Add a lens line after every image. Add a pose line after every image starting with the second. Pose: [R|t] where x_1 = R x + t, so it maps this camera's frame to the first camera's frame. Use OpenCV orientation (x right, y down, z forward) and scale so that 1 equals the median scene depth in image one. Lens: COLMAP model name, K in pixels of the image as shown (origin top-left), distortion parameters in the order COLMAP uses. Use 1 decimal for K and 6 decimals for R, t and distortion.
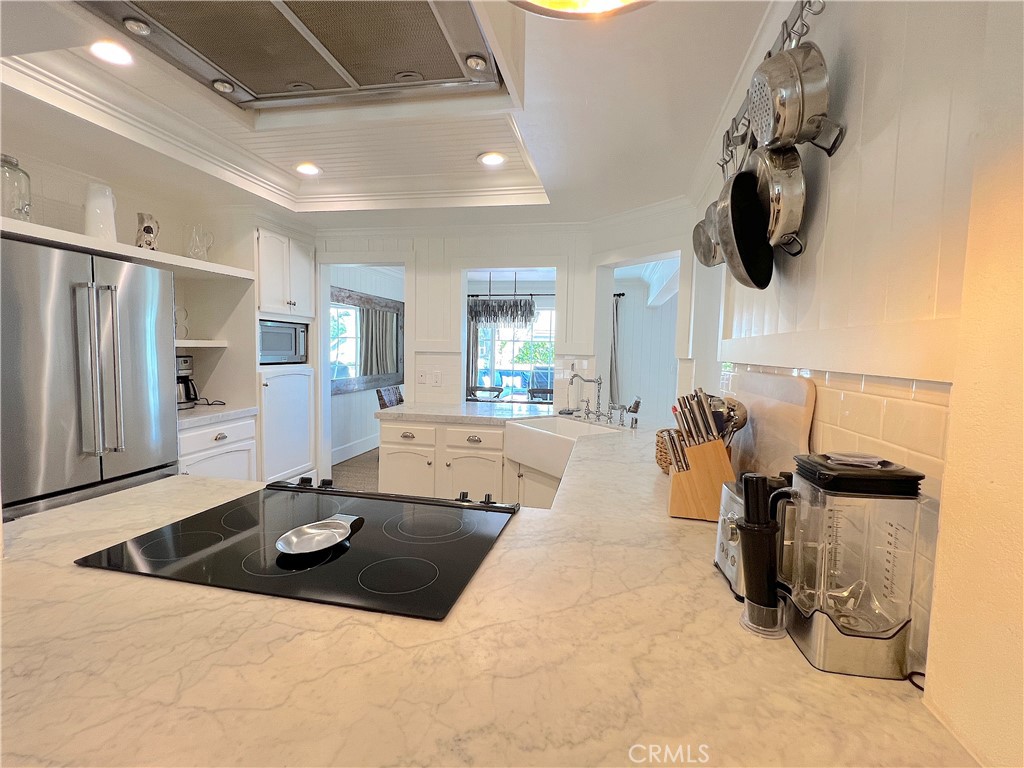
lens RADIAL K [[485.6, 0, 506.6], [0, 485.6, 386.8], [0, 0, 1]] dist [-0.000449, 0.000710]
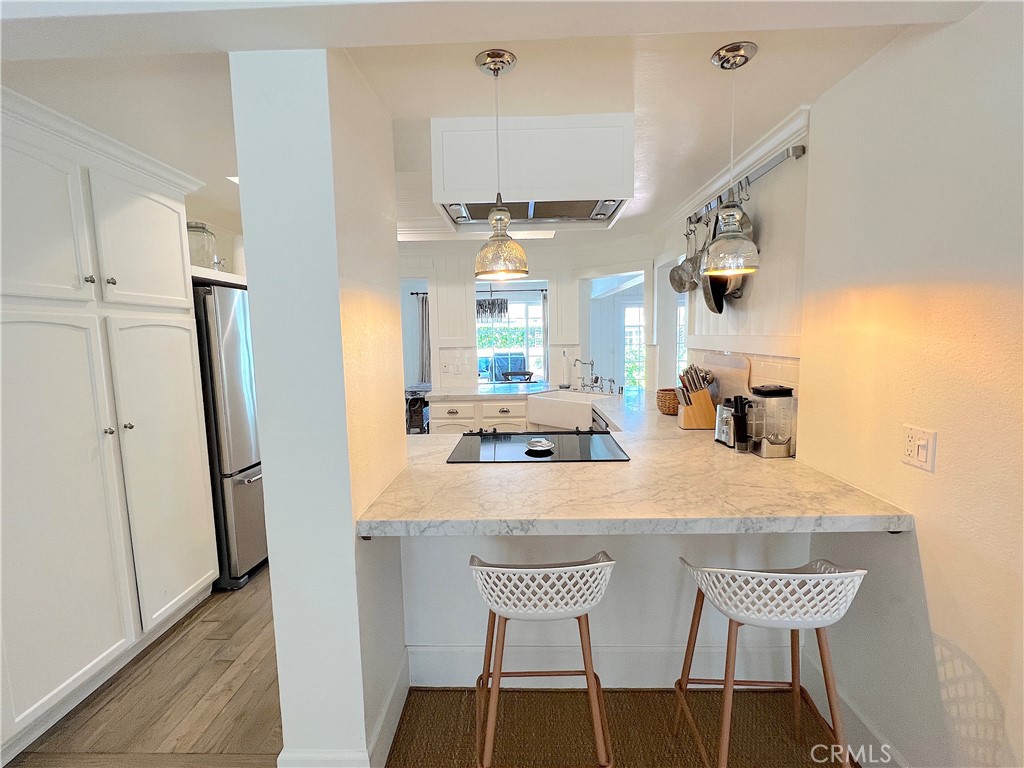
lens RADIAL K [[485.6, 0, 510.6], [0, 485.6, 388.2], [0, 0, 1]] dist [-0.000449, 0.000710]
pose [[0.981804, -0.065561, 0.178223, -0.712287], [0.059003, 0.997380, 0.041857, -0.026445], [-0.180500, -0.030580, 0.983100, -0.838144]]
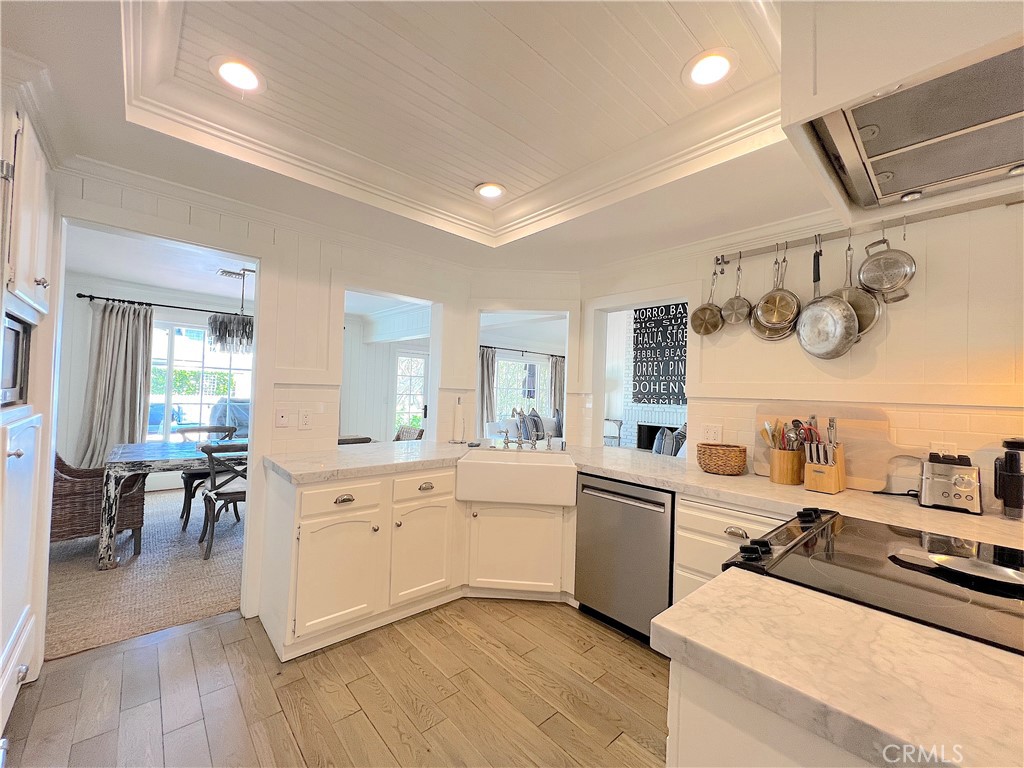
lens RADIAL K [[416.9, 0, 511.2], [0, 416.9, 382.7], [0, 0, 1]] dist [-0.005914, 0.001923]
pose [[0.579543, 0.014250, 0.814817, -1.459036], [0.041729, 0.998017, -0.047133, -0.089337], [-0.813872, 0.061317, 0.577799, 1.073167]]
